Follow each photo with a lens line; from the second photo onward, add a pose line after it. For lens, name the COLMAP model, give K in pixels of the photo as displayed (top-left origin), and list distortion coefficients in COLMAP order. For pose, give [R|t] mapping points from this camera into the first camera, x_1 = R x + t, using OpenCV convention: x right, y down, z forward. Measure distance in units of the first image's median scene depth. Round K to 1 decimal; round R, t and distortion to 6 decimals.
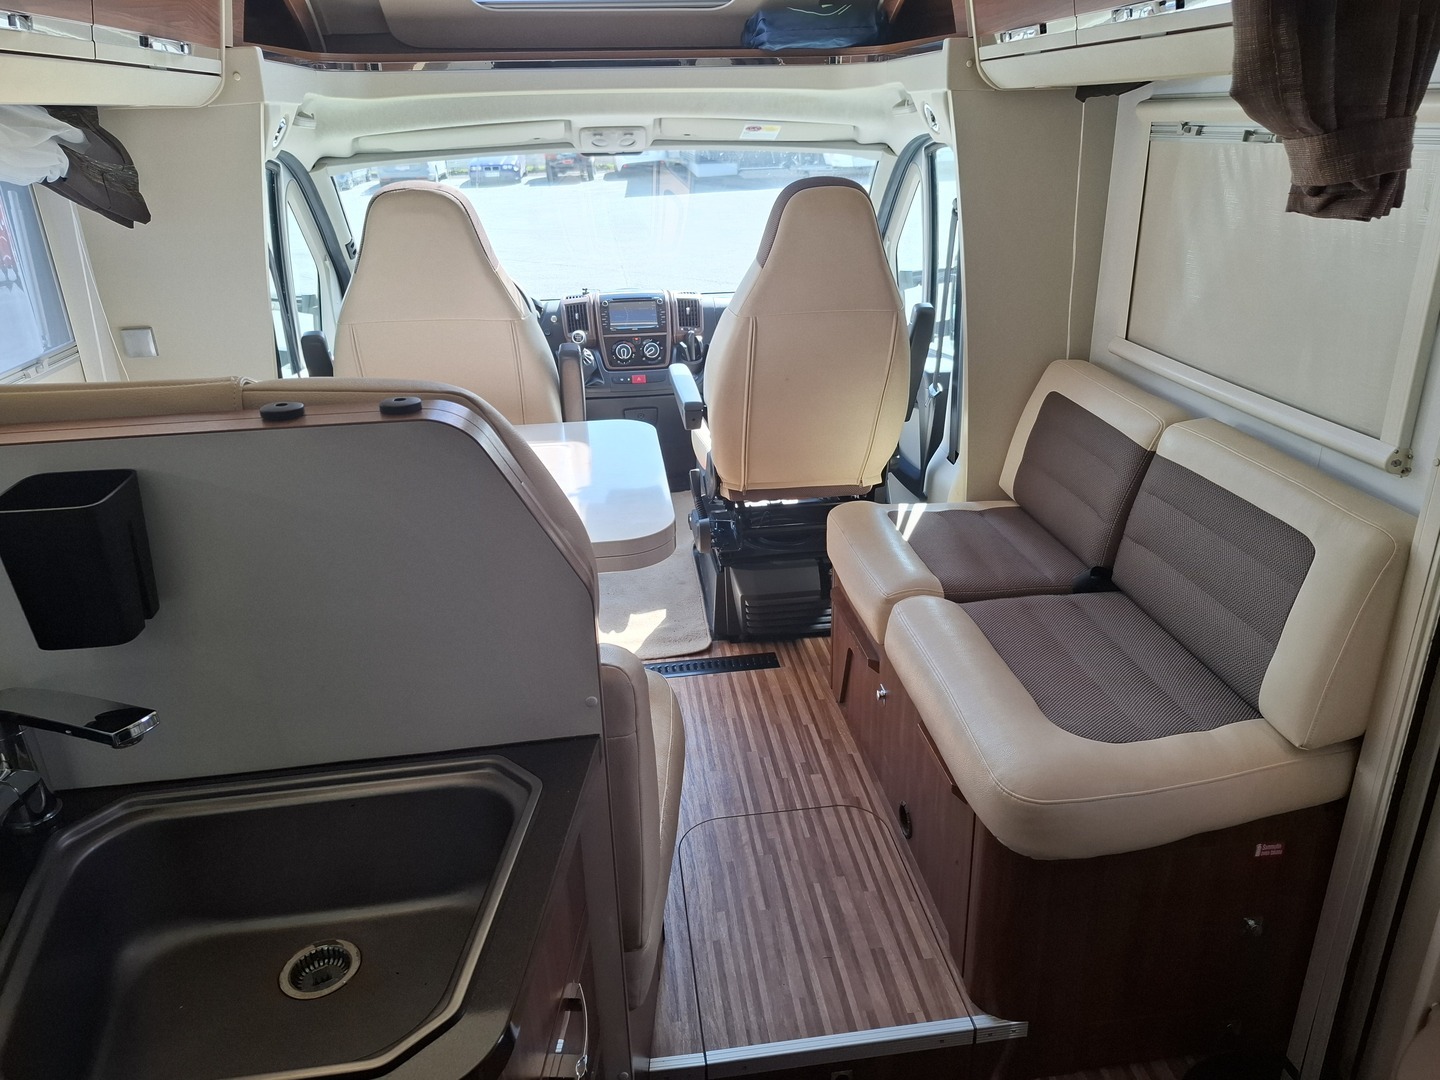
lens RADIAL K [[1006.7, 0, 734.5], [0, 1006.7, 530.3], [0, 0, 1]] dist [0.072892, -0.076111]
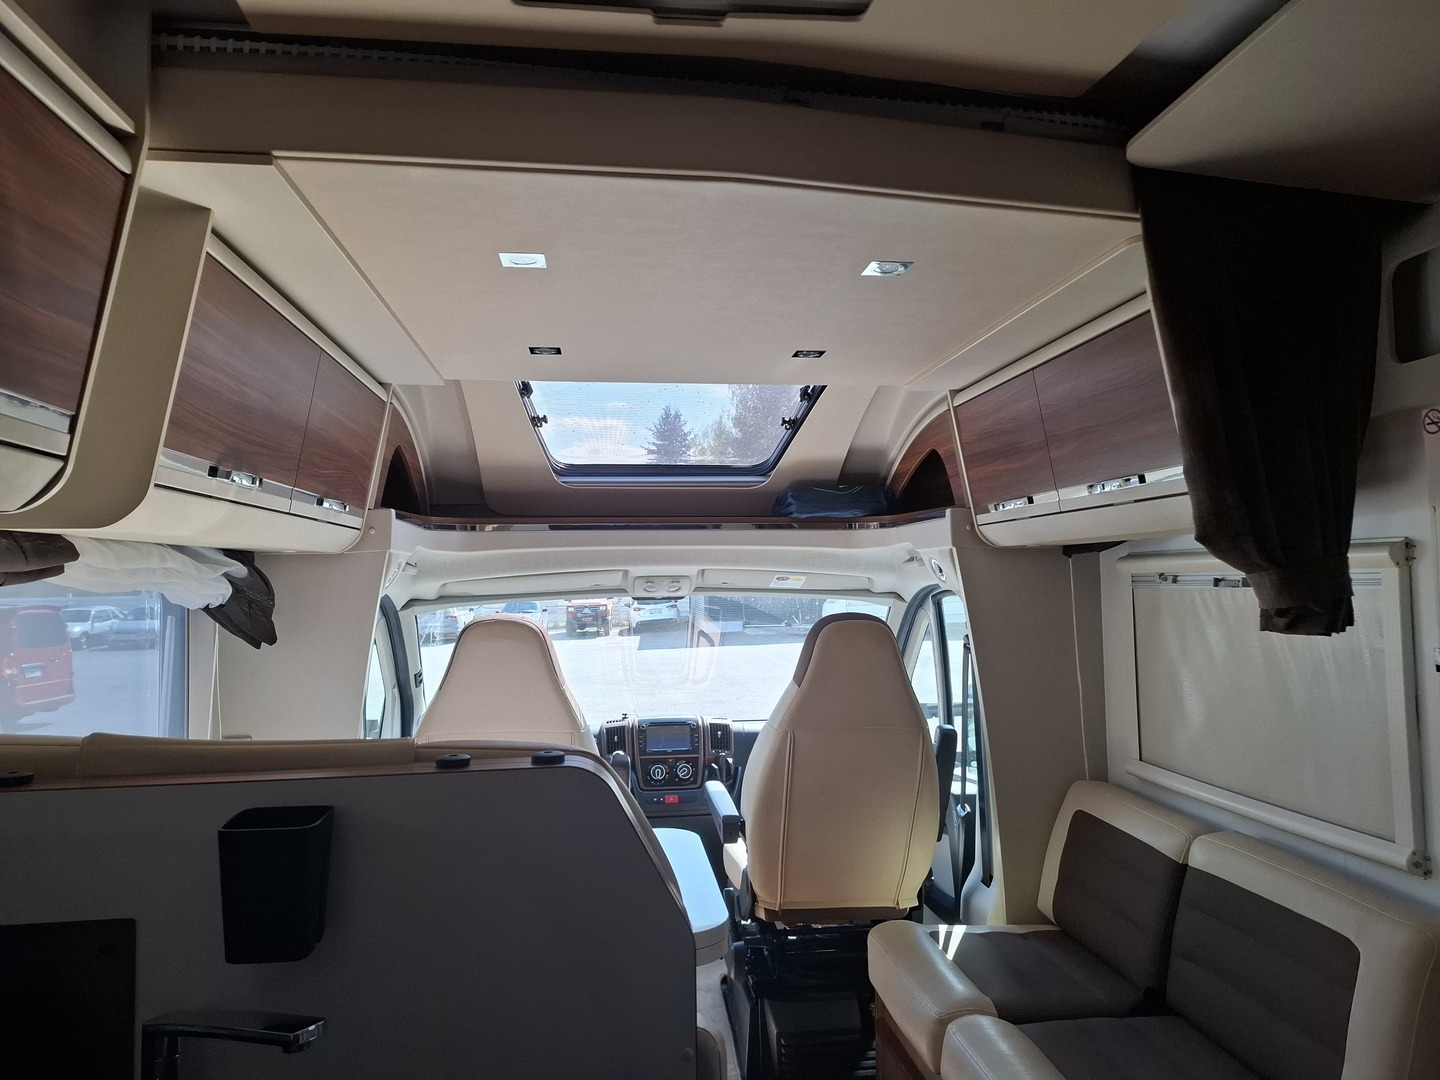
lens RADIAL K [[1006.7, 0, 716.9], [0, 1006.7, 534.6], [0, 0, 1]] dist [0.072892, -0.076111]
pose [[0.999737, 0.009877, -0.020707, -0.043174], [-0.017685, 0.906731, -0.421338, 0.058018], [0.014614, 0.421594, 0.906667, -0.083147]]
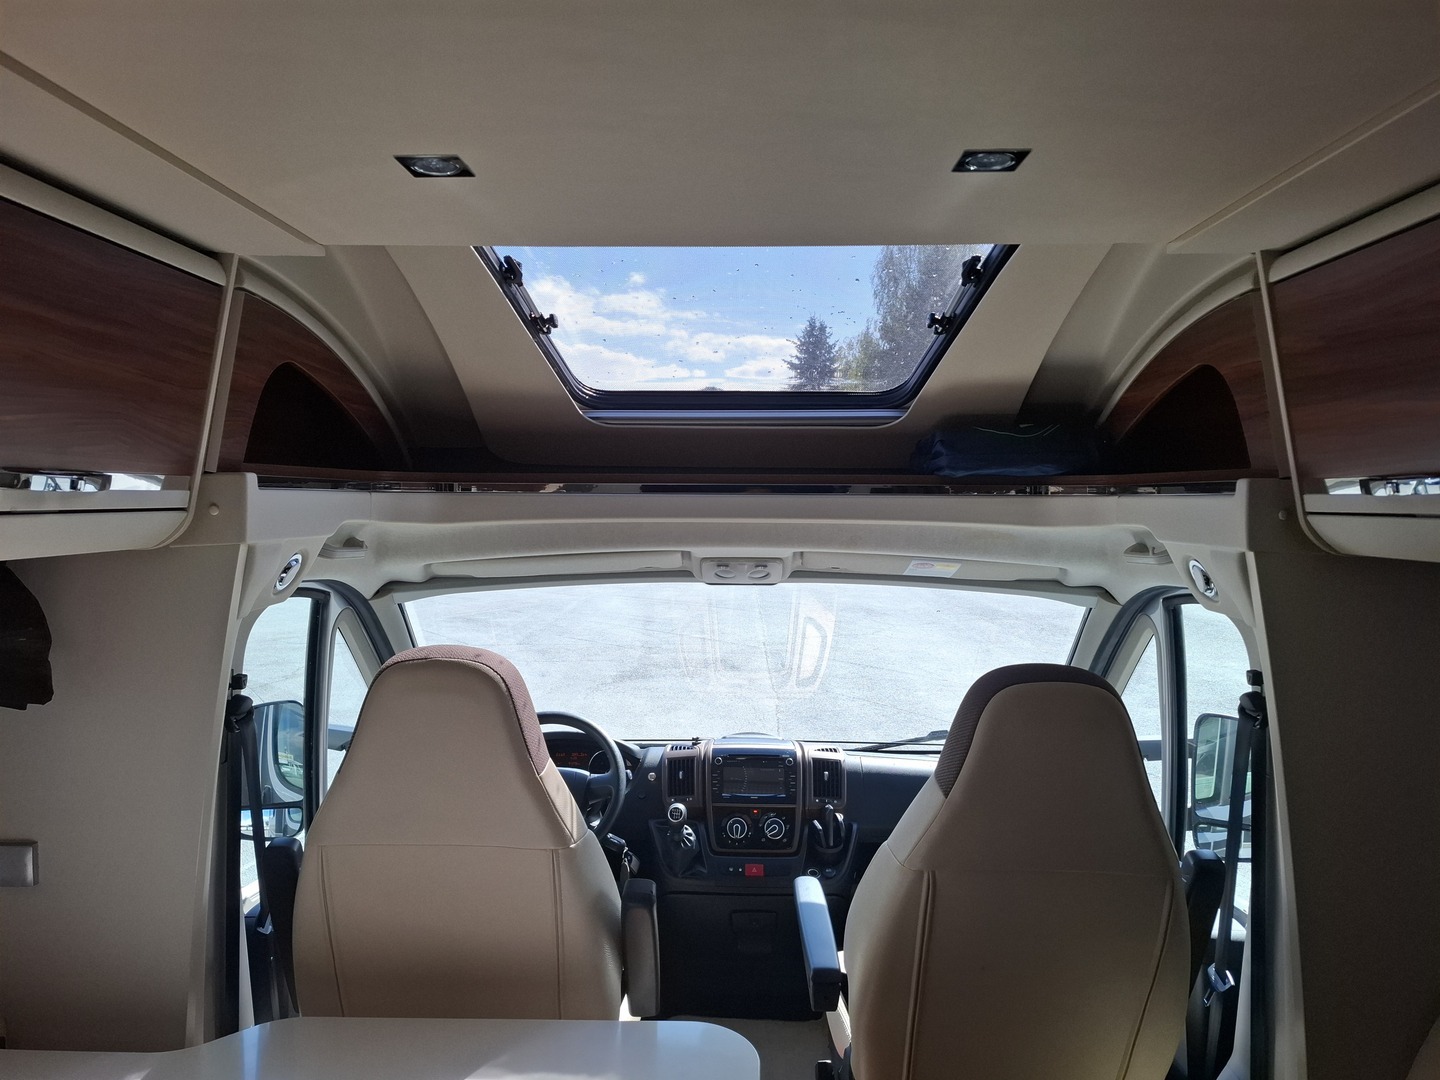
lens RADIAL K [[1006.7, 0, 717.5], [0, 1006.7, 549.3], [0, 0, 1]] dist [0.072892, -0.076111]
pose [[0.986773, 0.034503, -0.158397, -0.018839], [-0.084853, 0.942479, -0.323317, -0.191975], [0.138130, 0.332481, 0.932940, 0.345190]]
